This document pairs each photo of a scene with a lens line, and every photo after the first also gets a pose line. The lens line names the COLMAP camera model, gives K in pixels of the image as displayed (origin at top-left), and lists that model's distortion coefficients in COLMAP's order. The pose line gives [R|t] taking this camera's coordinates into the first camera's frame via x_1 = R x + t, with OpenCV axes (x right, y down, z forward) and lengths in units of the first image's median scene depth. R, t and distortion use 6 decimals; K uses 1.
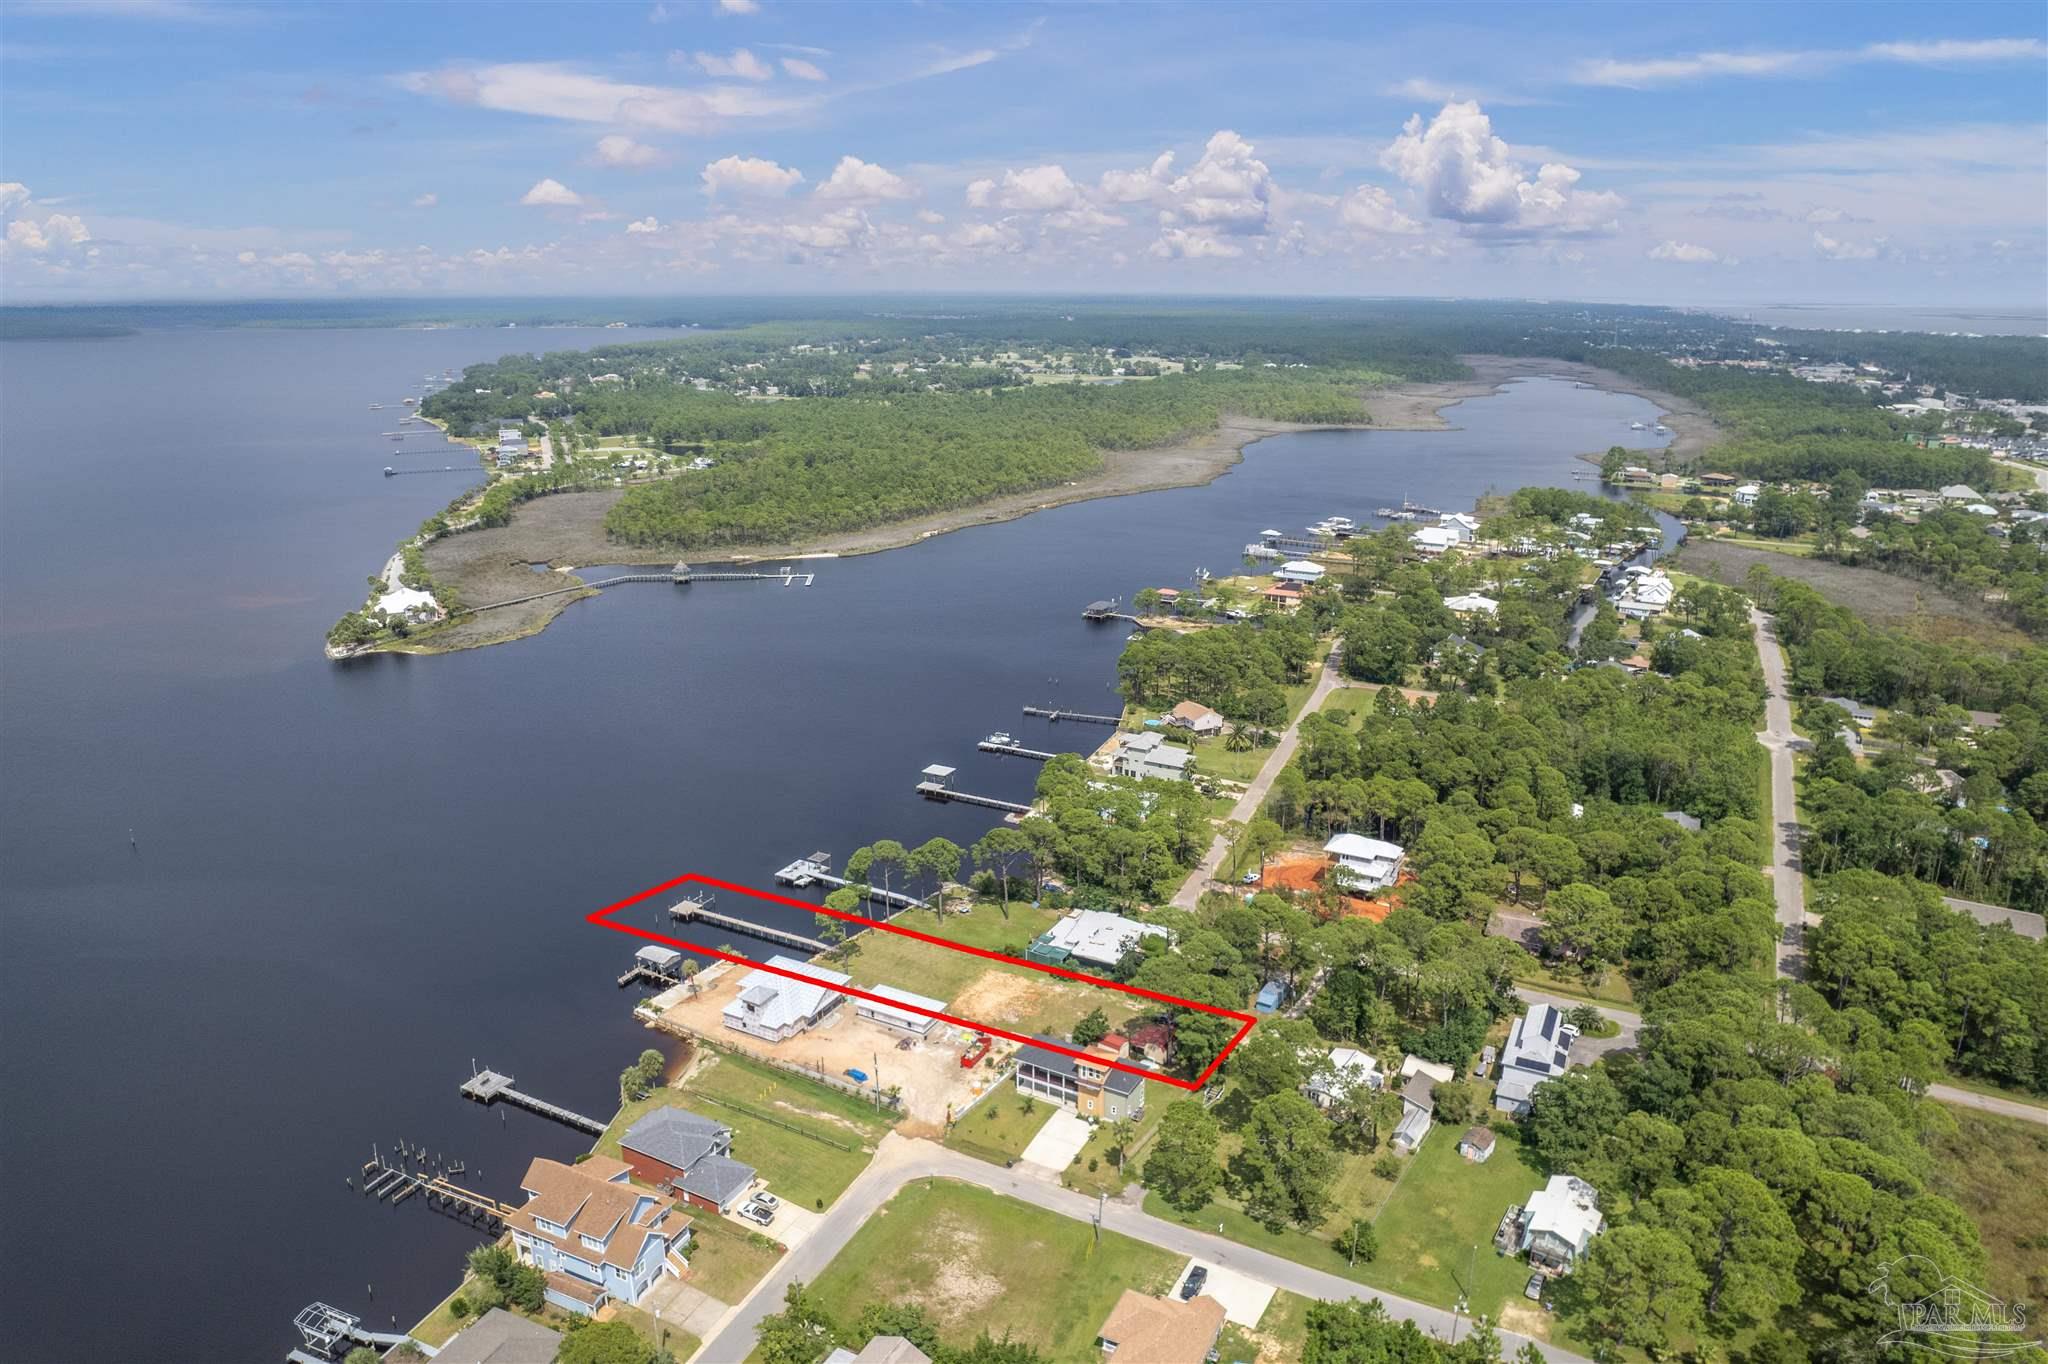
lens RADIAL K [[1326.8, 0, 1024.0], [0, 1326.8, 682.0], [0, 0, 1]] dist [-0.064915, 0.029064]
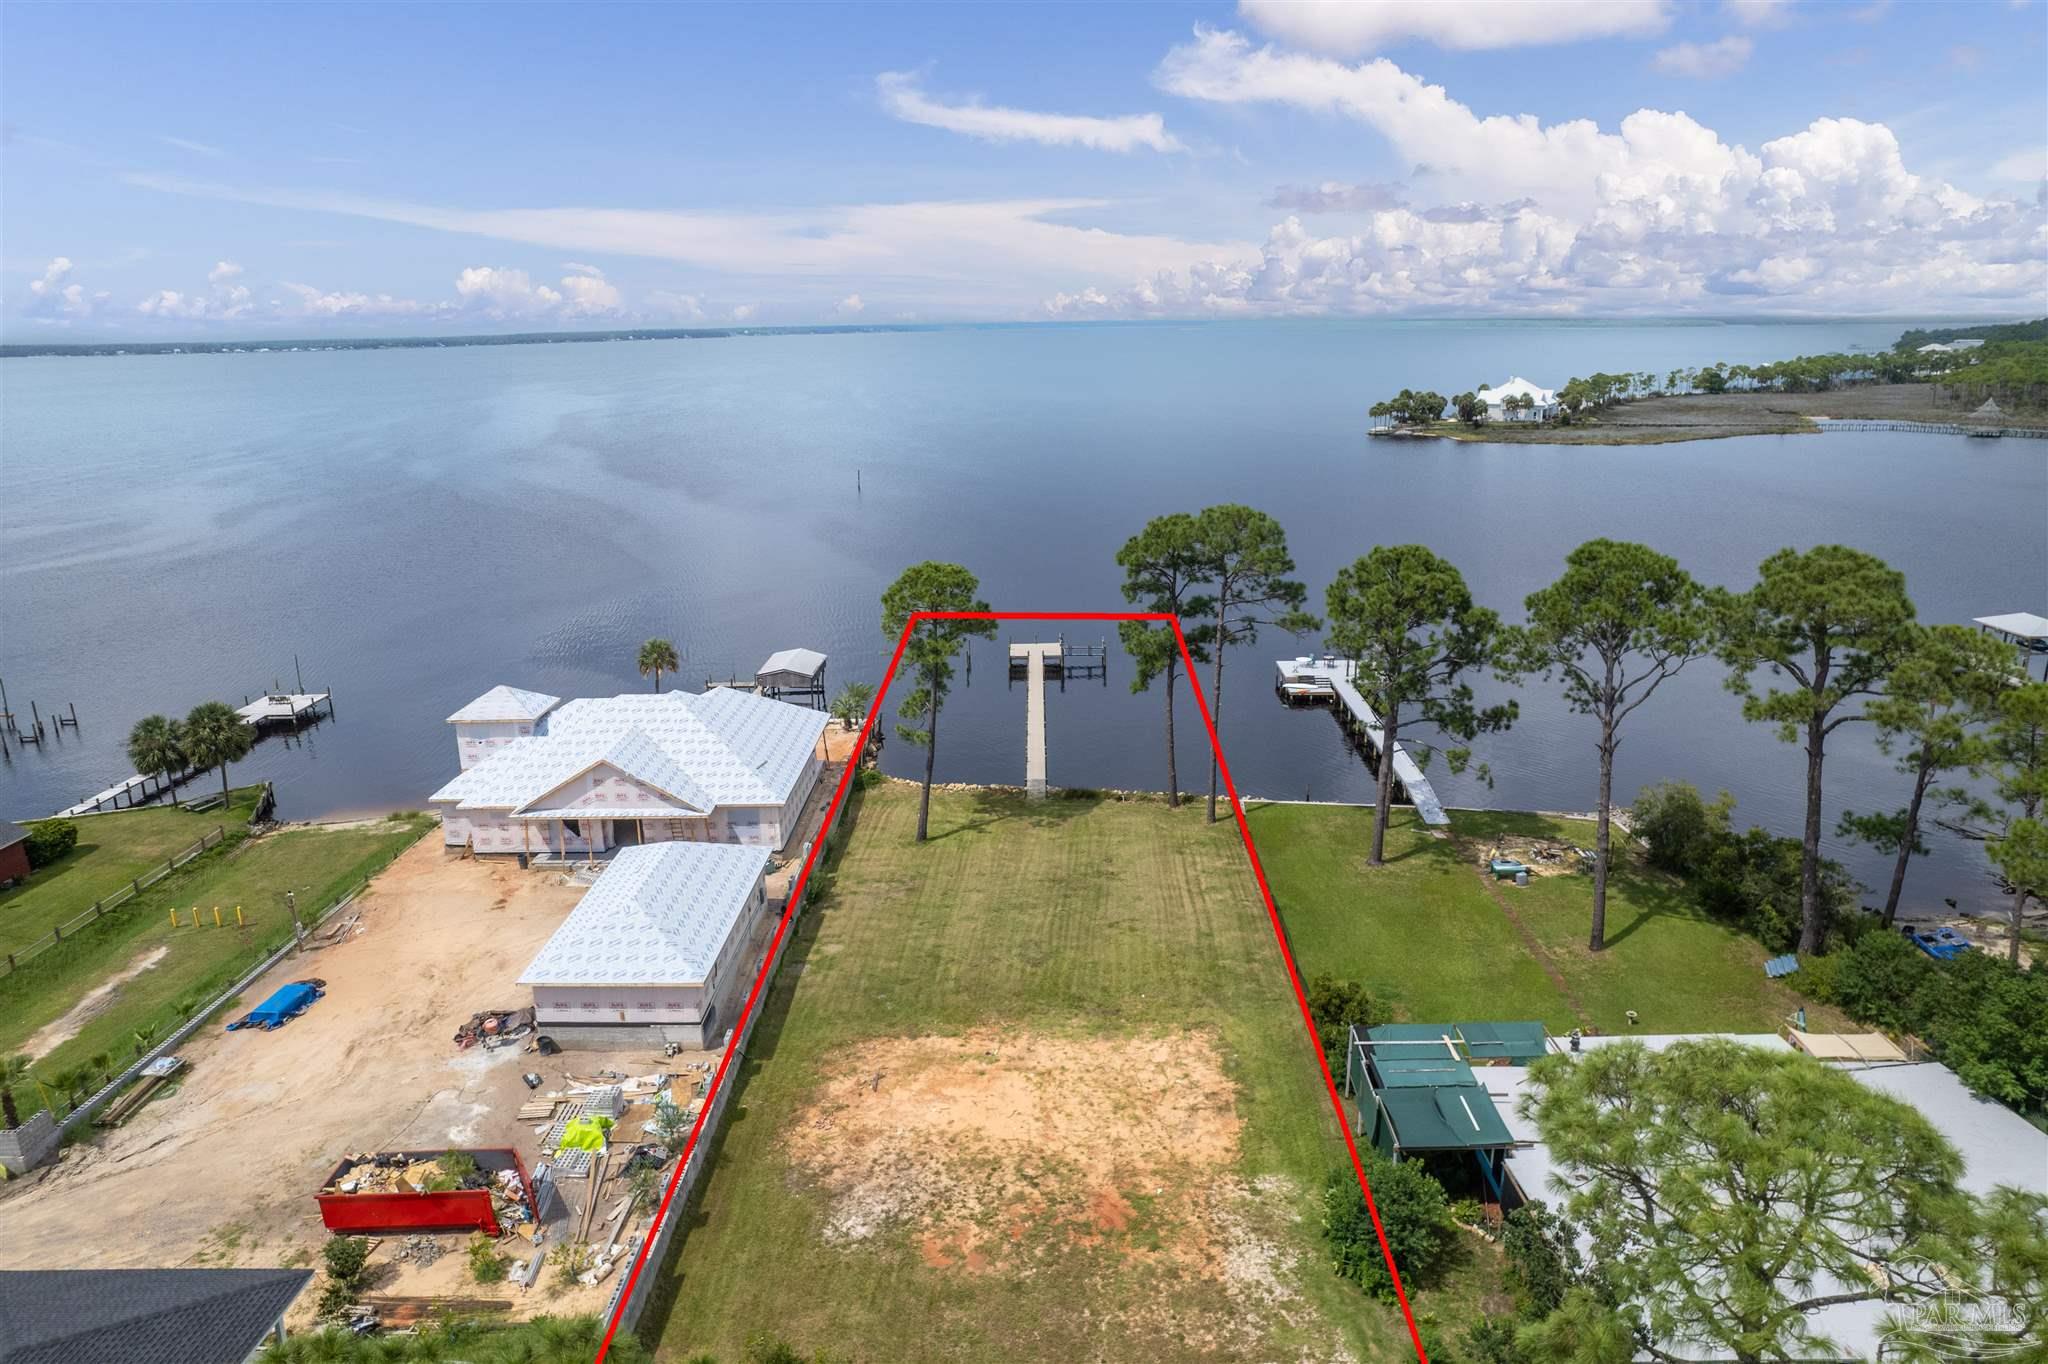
lens RADIAL K [[1307.1, 0, 1030.0], [0, 1307.1, 690.4], [0, 0, 1]] dist [-0.072841, 0.063832]
pose [[0.463556, 0.232098, -0.855129, 0.190168], [-0.239437, 0.961992, 0.131306, 0.188220], [0.853104, 0.143882, 0.501510, 1.158019]]
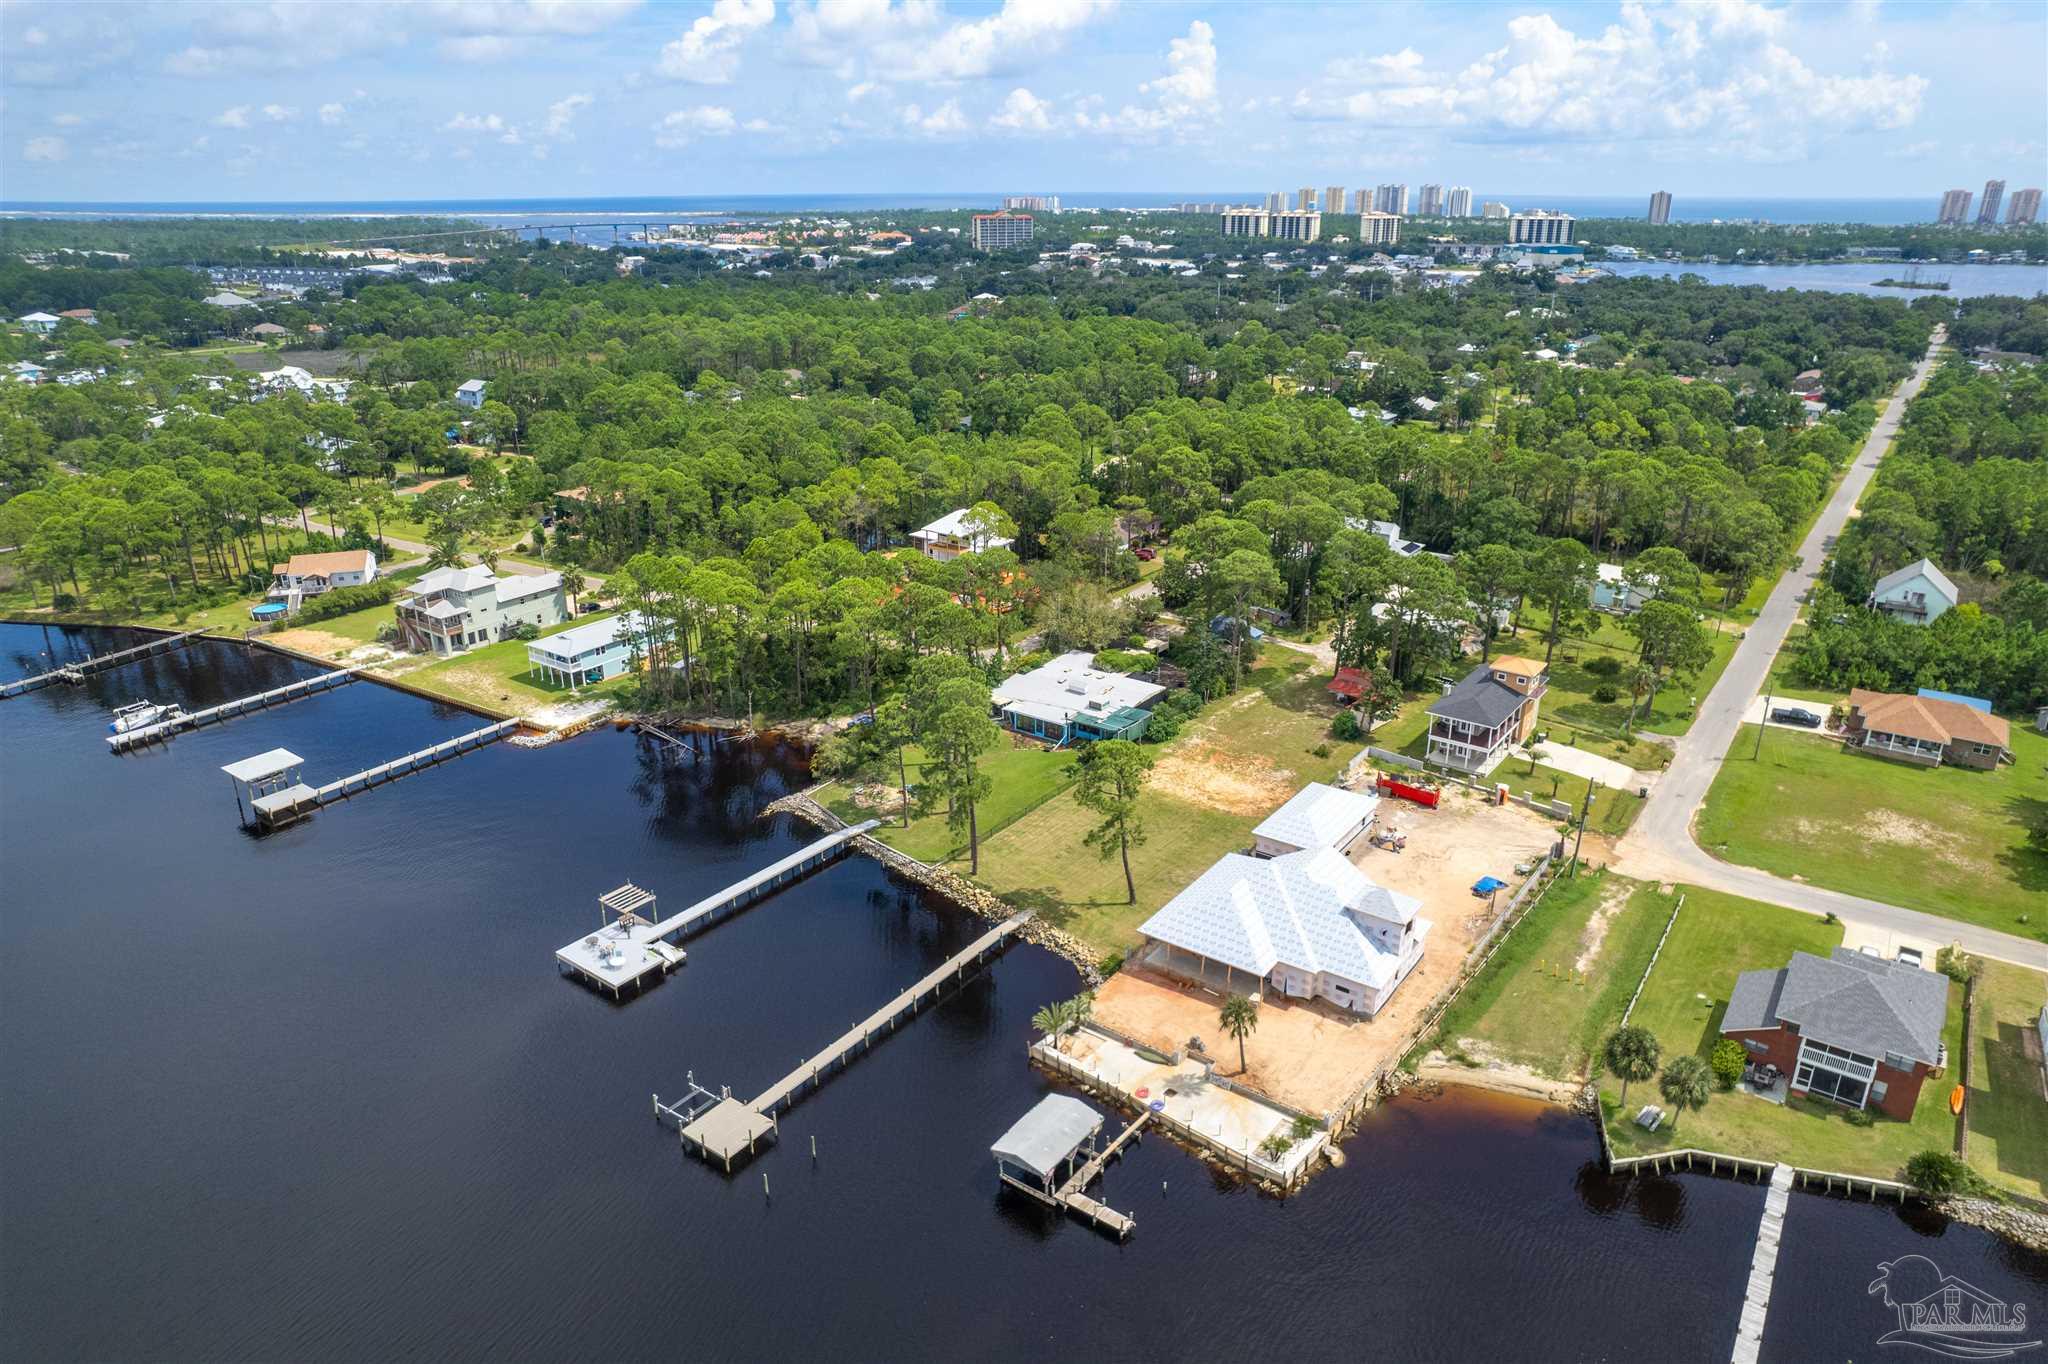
lens RADIAL K [[1313.5, 0, 1029.3], [0, 1313.5, 679.9], [0, 0, 1]] dist [-0.087533, 0.079614]
pose [[0.140024, -0.352620, 0.925231, -0.779521], [0.289256, 0.908242, 0.302369, -0.028035], [-0.946955, 0.225289, 0.229173, 1.218050]]
